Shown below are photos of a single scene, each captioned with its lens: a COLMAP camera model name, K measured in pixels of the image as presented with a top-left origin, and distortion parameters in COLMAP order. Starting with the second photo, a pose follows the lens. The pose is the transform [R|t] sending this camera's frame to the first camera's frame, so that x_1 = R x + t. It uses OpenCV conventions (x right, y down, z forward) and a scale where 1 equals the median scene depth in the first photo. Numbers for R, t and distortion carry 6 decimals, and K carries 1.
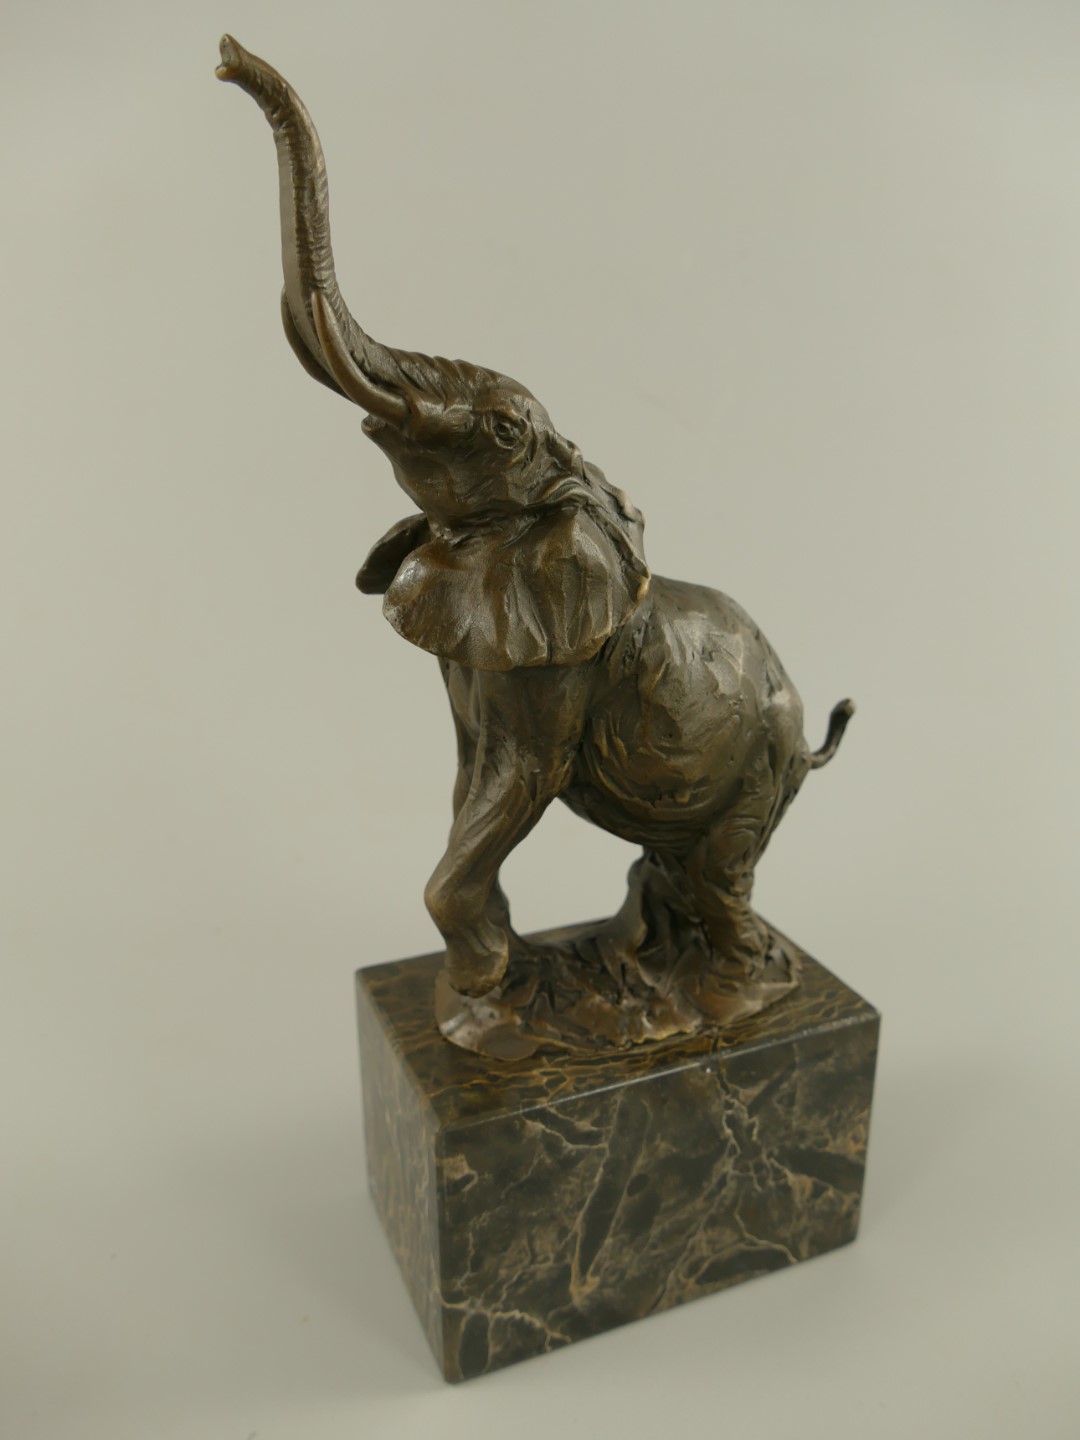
lens RADIAL K [[1158.5, 0, 540.0], [0, 1158.5, 720.0], [0, 0, 1]] dist [-0.002263, 0.003714]
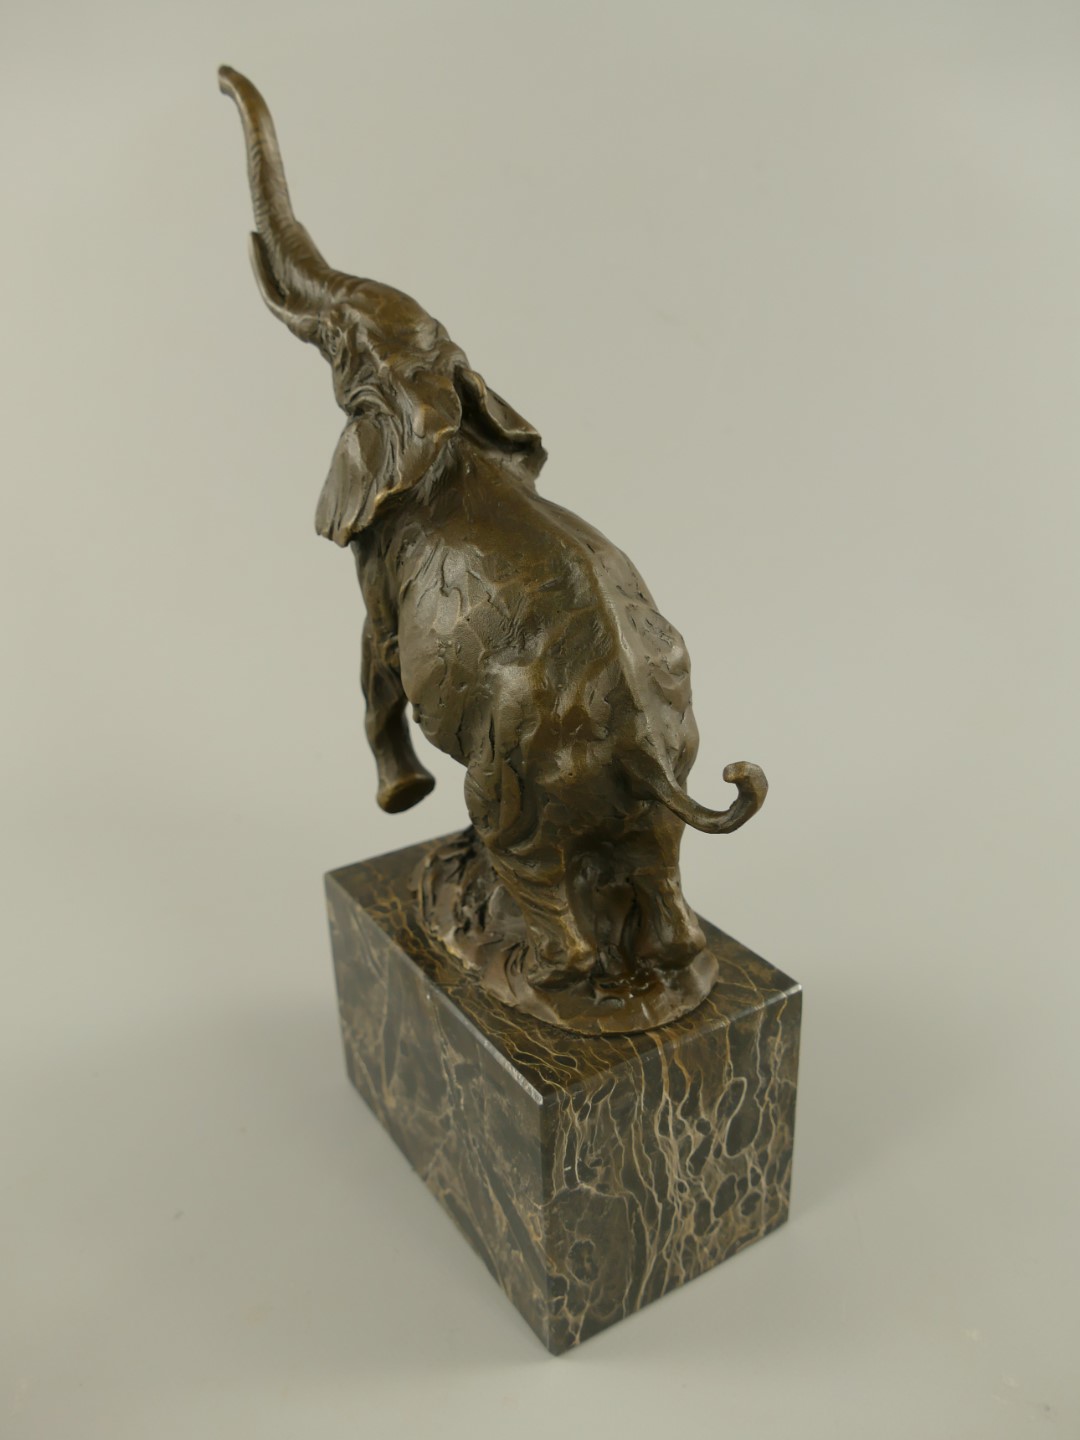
lens RADIAL K [[1135.6, 0, 540.0], [0, 1135.6, 720.0], [0, 0, 1]] dist [0.002109, -0.000594]
pose [[0.160782, 0.355487, -0.920749, 1.006896], [-0.277248, 0.911591, 0.303538, -0.250082], [0.947250, 0.206472, 0.245126, 0.811577]]
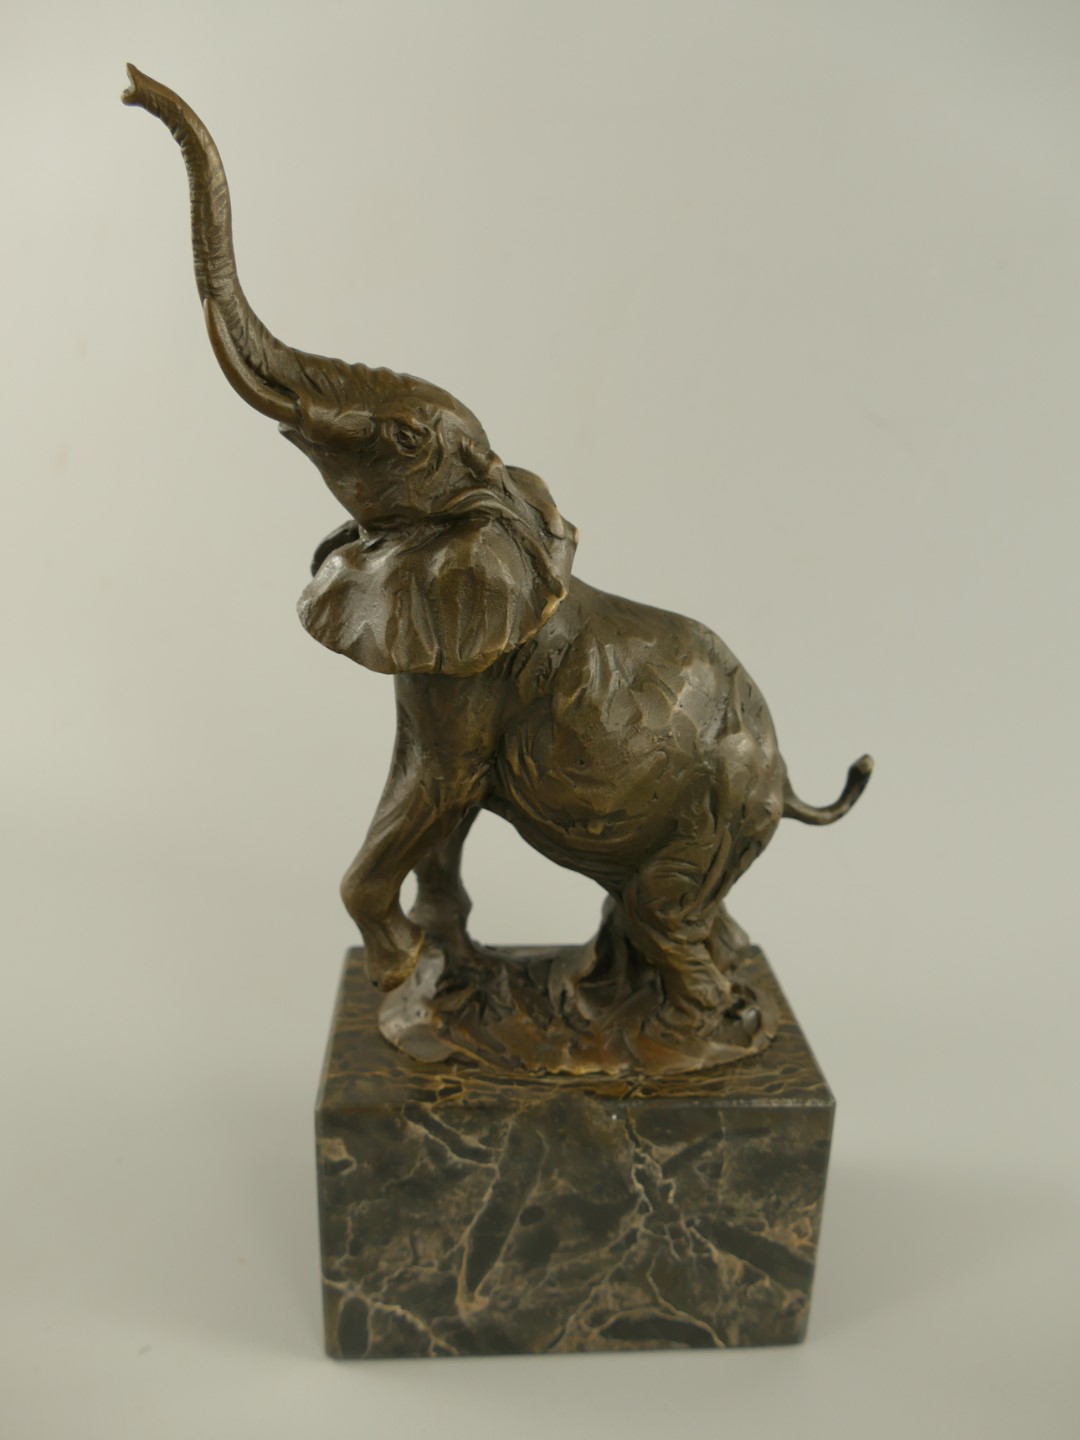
lens RADIAL K [[1158.5, 0, 540.0], [0, 1158.5, 720.0], [0, 0, 1]] dist [-0.002263, 0.003714]
pose [[0.943067, 0.129435, -0.306383, 0.343291], [-0.131164, 0.991247, 0.015034, -0.029335], [0.305647, 0.026008, 0.951790, 0.062715]]
